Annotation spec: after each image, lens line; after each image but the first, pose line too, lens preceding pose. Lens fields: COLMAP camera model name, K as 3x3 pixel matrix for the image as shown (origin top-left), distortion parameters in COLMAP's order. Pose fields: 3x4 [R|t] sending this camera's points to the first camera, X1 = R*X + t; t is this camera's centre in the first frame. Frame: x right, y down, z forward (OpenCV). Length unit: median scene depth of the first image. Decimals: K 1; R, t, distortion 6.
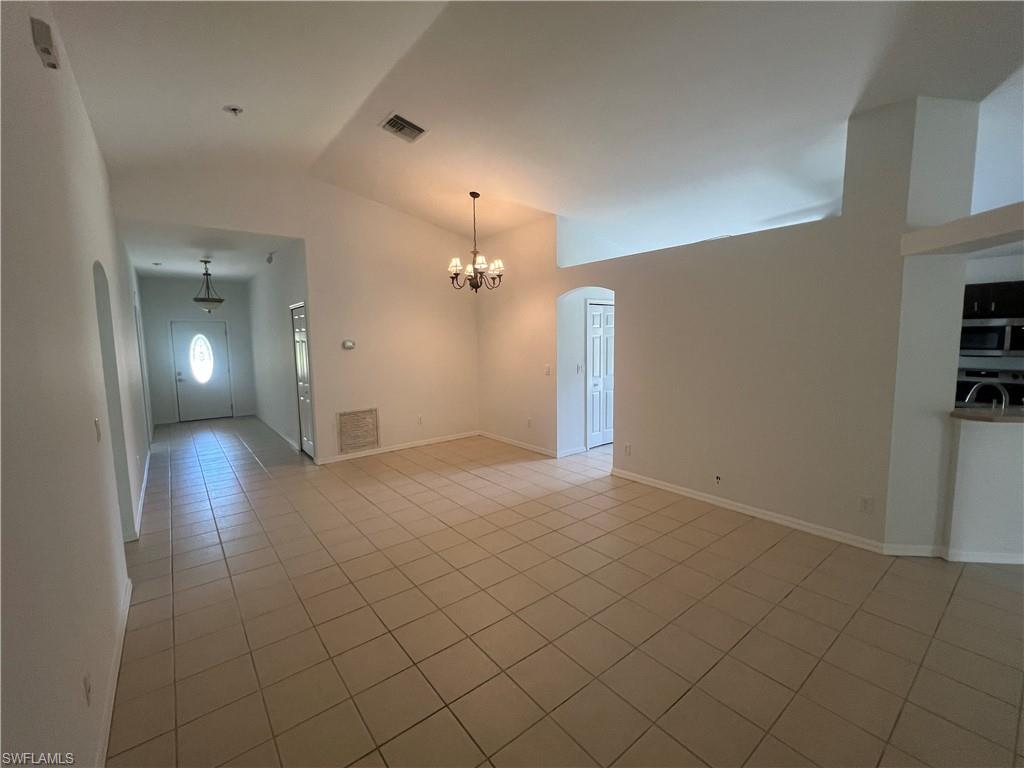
lens RADIAL K [[436.0, 0, 514.5], [0, 436.0, 380.0], [0, 0, 1]] dist [0.012186, -0.000078]
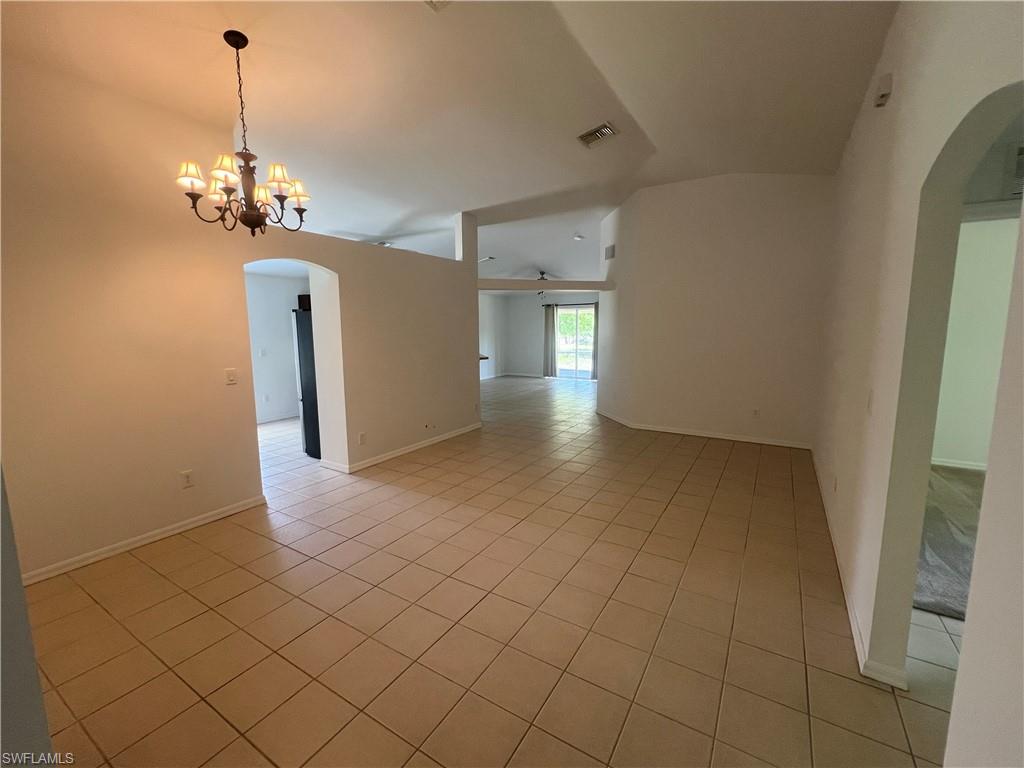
lens RADIAL K [[436.0, 0, 509.5], [0, 436.0, 382.0], [0, 0, 1]] dist [0.012186, -0.000078]
pose [[-0.344323, -0.104208, 0.933050, -0.773413], [0.100534, 0.984014, 0.147000, -0.080695], [-0.933453, 0.144419, -0.328343, 0.999723]]
